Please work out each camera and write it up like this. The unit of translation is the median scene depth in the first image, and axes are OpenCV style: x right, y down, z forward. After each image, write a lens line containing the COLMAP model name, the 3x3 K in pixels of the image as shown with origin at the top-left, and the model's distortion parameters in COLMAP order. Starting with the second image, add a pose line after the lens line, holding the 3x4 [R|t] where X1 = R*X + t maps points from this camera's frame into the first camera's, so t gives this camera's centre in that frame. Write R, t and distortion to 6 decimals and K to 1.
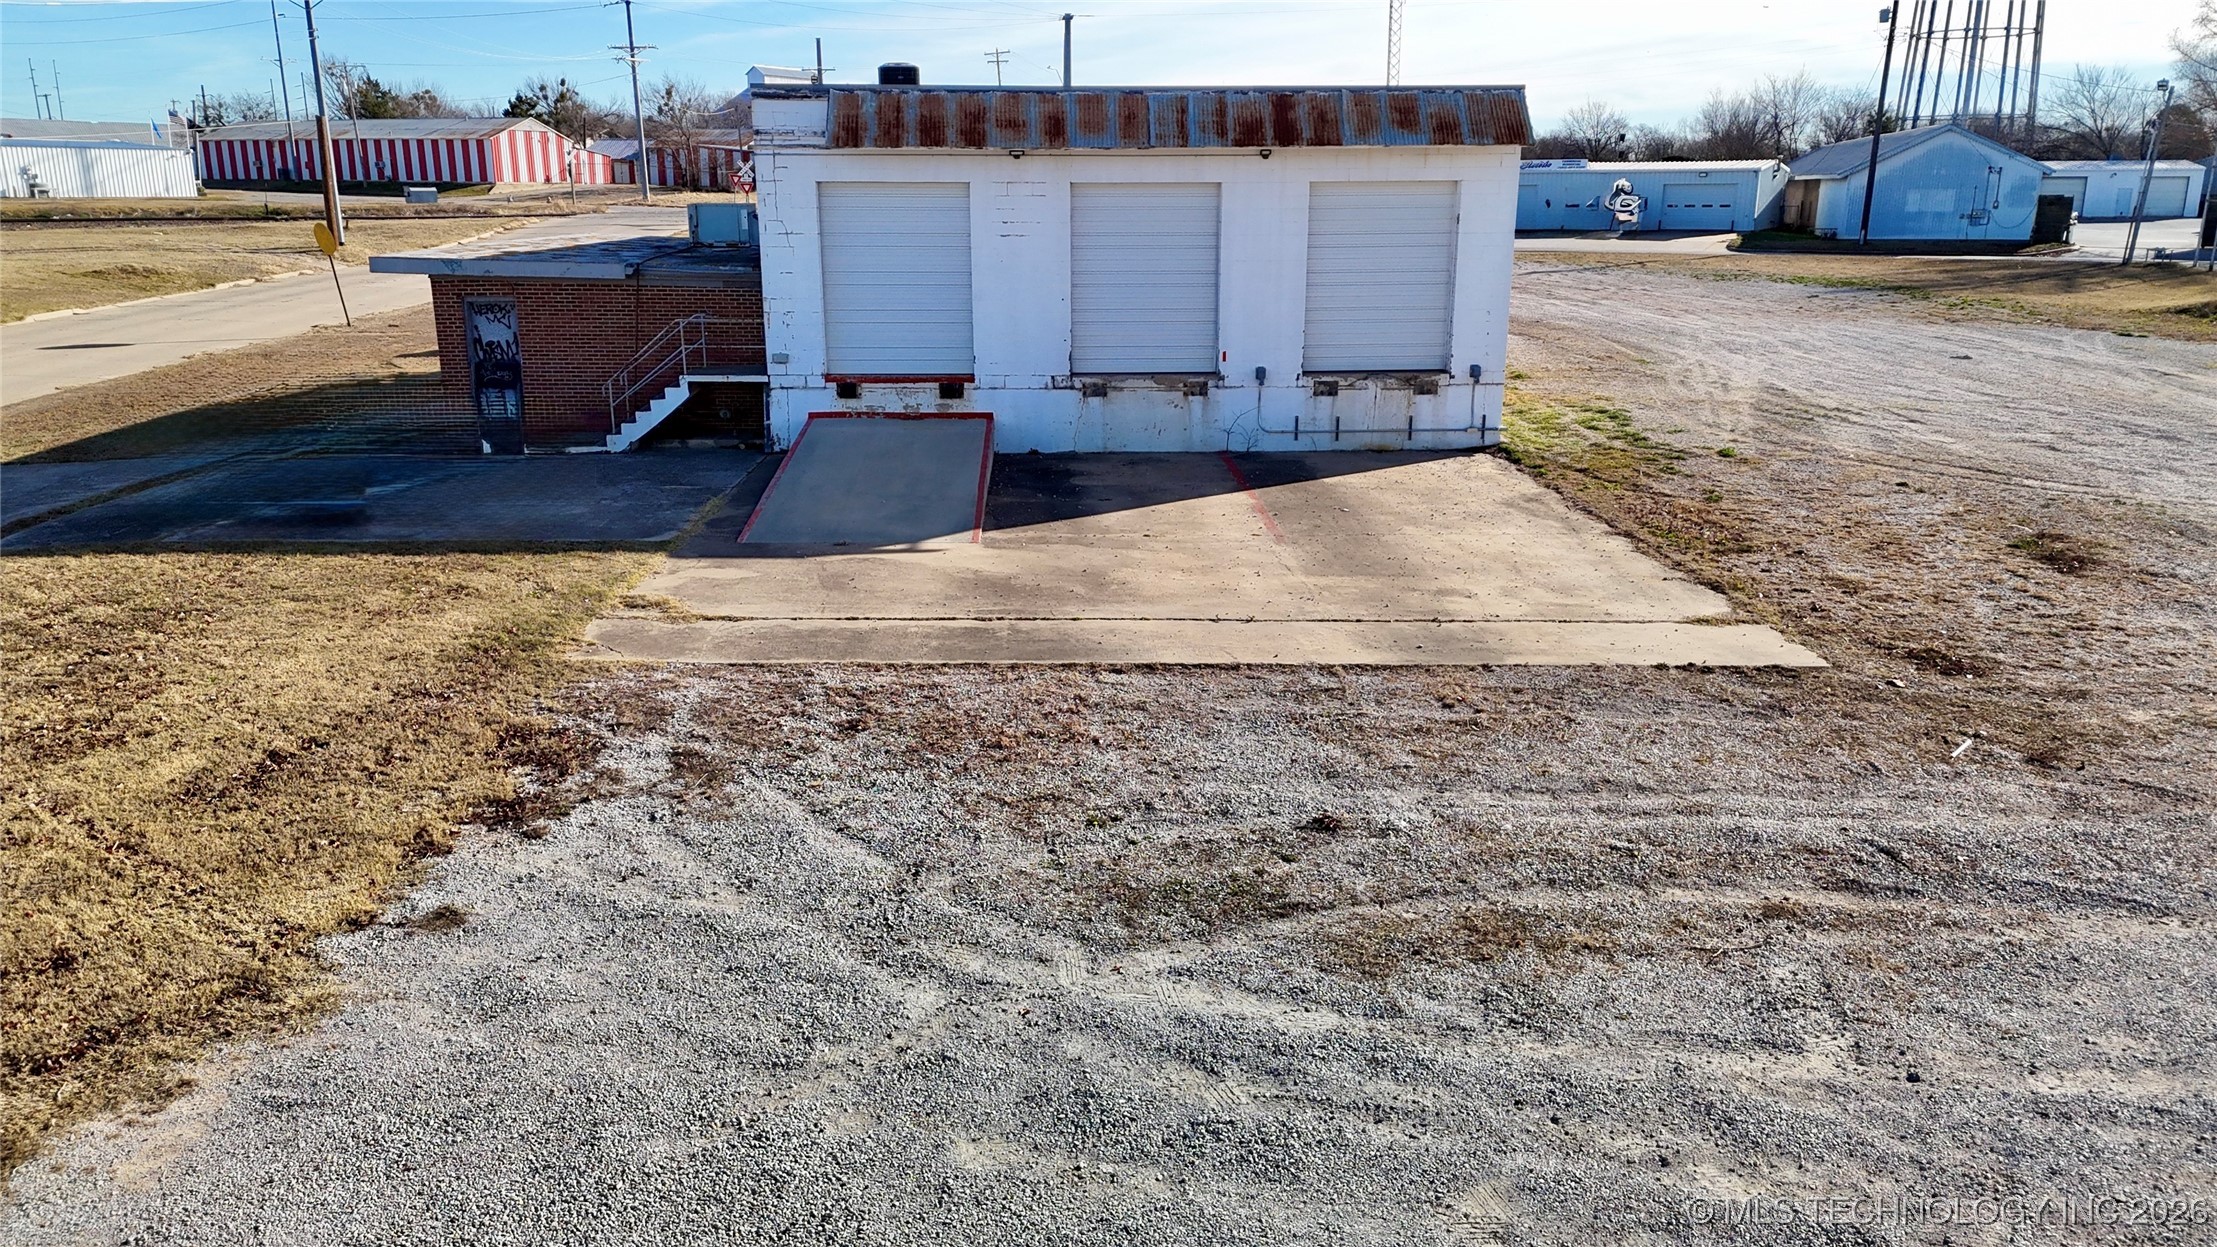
lens RADIAL K [[1608.3, 0, 1111.1], [0, 1608.3, 629.1], [0, 0, 1]] dist [0.085698, -0.087716]
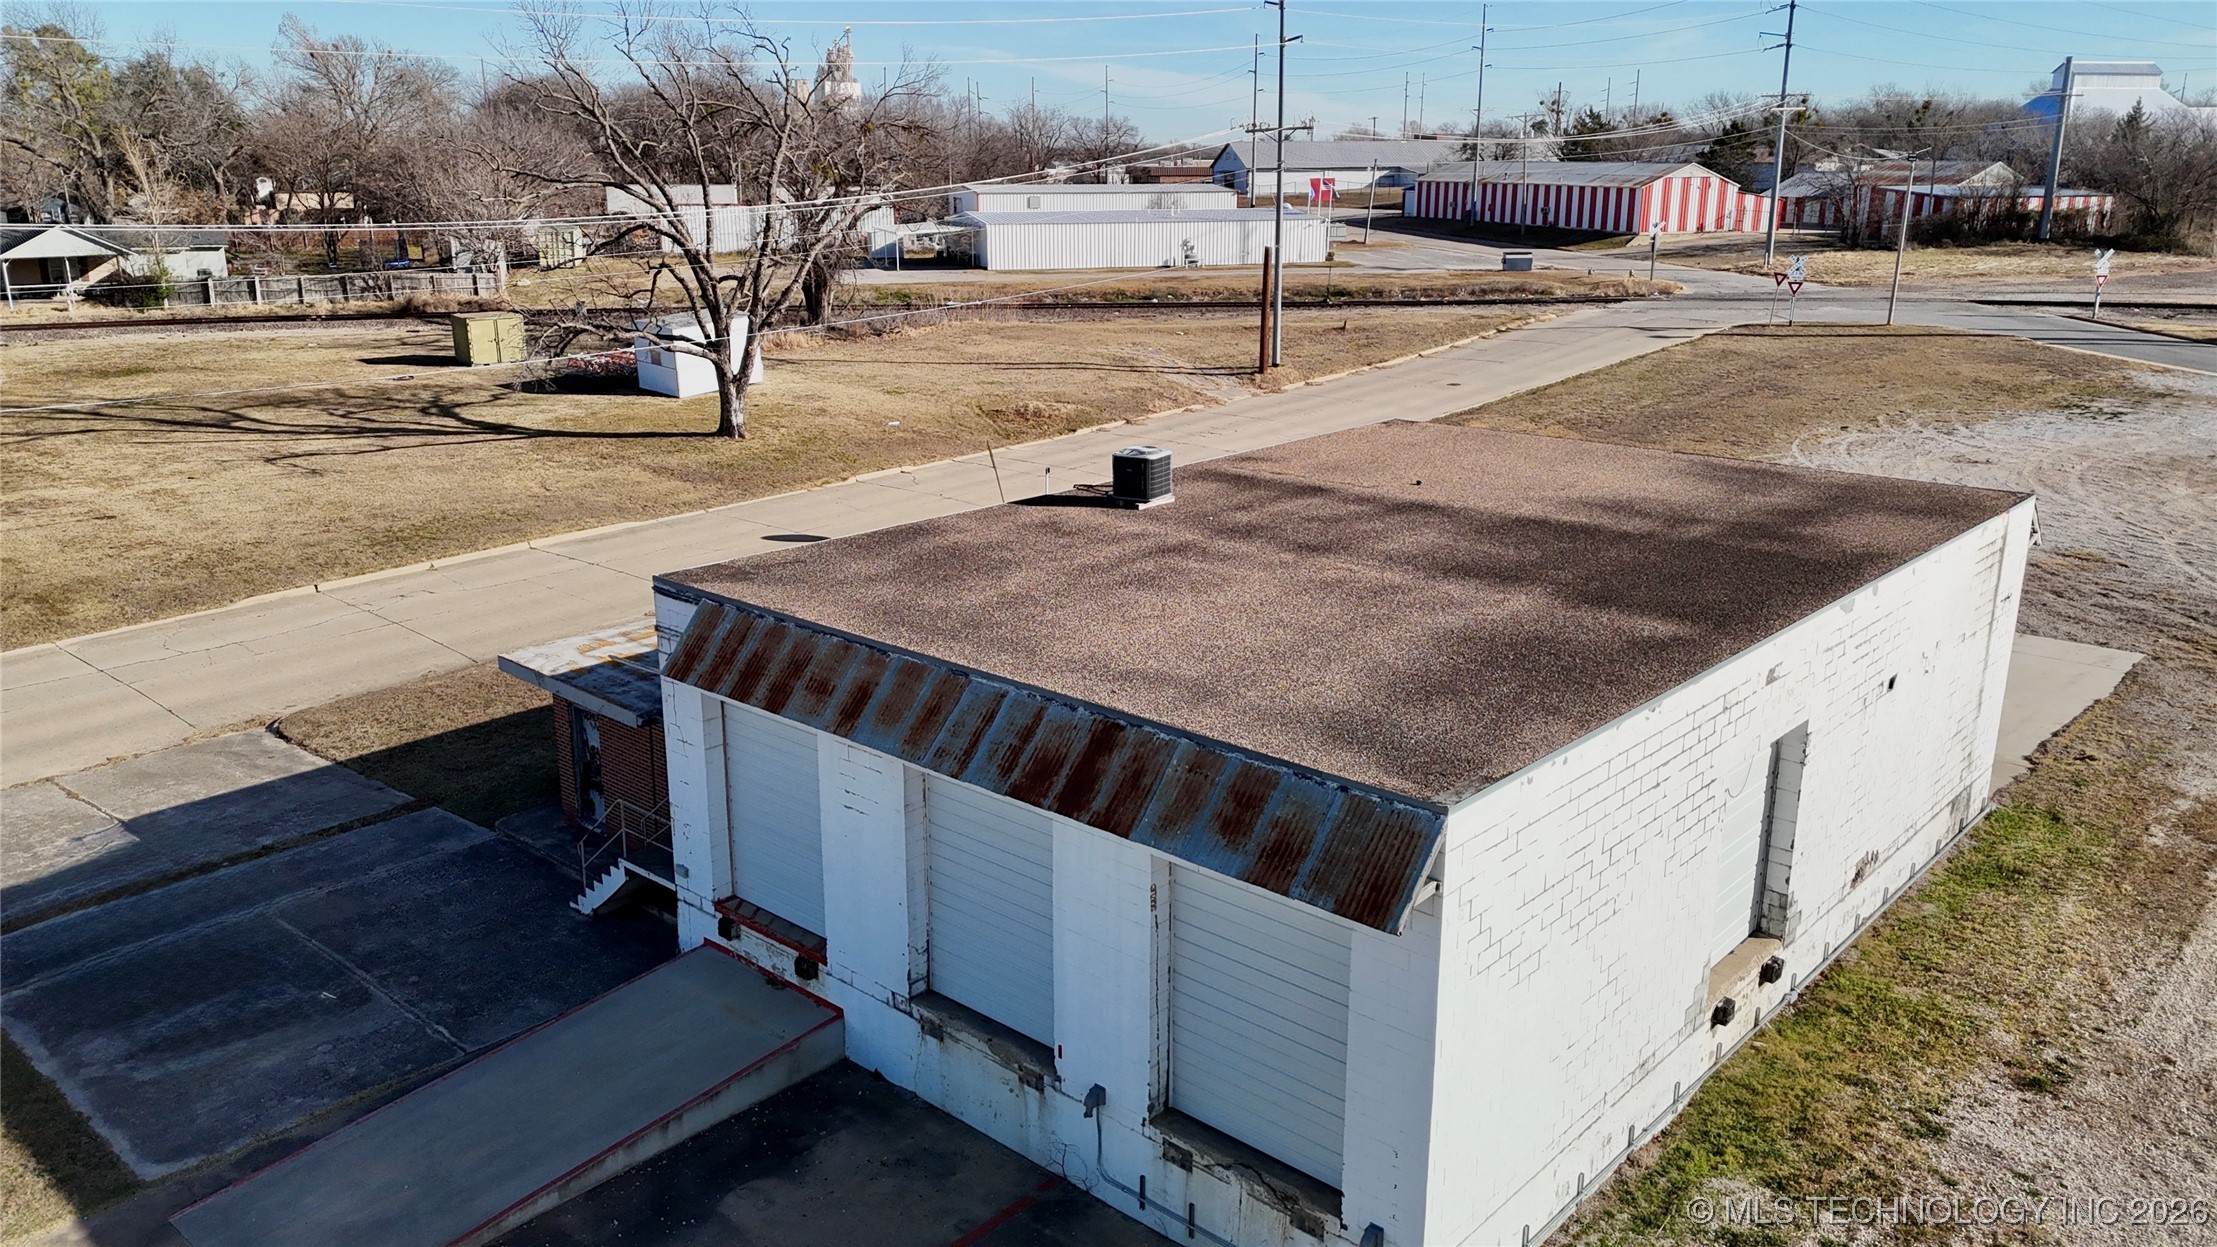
lens RADIAL K [[1643.2, 0, 1108.5], [0, 1643.2, 623.5], [0, 0, 1]] dist [0.085007, -0.087021]
pose [[0.716990, 0.191553, -0.670249, 0.722776], [-0.183756, 0.979432, 0.083346, -0.571589], [0.672428, 0.063404, 0.737442, 0.697951]]
